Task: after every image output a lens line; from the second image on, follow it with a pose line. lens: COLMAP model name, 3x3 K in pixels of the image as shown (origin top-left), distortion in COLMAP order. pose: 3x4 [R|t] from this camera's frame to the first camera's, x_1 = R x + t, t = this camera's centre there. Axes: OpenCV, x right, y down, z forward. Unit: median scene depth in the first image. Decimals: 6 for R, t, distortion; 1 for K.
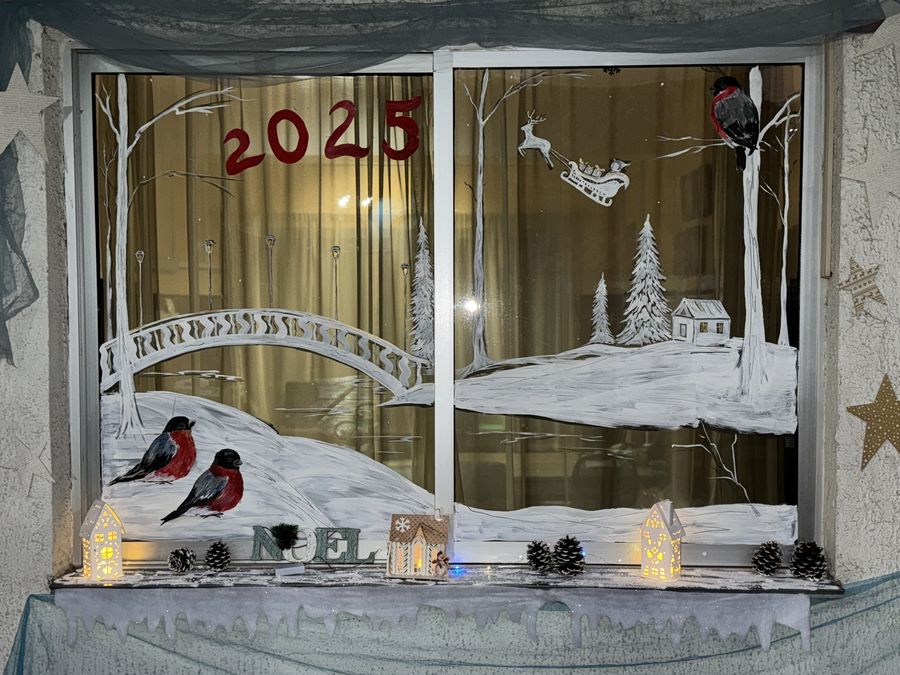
lens RADIAL K [[1055.3, 0, 454.1], [0, 1055.3, 355.1], [0, 0, 1]] dist [0.064320, 0.000000]
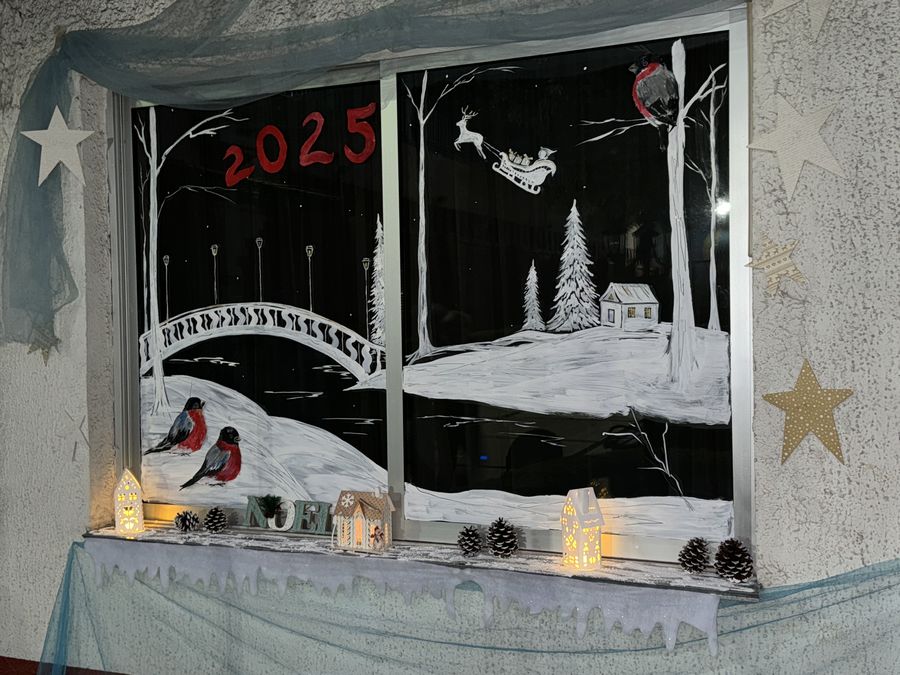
lens RADIAL K [[1055.3, 0, 453.6], [0, 1055.3, 347.3], [0, 0, 1]] dist [0.064320, 0.000000]
pose [[0.923593, -0.003673, -0.383356, 0.460320], [-0.006450, 0.999664, -0.025117, 0.031508], [0.383319, 0.025670, 0.923259, 0.043260]]
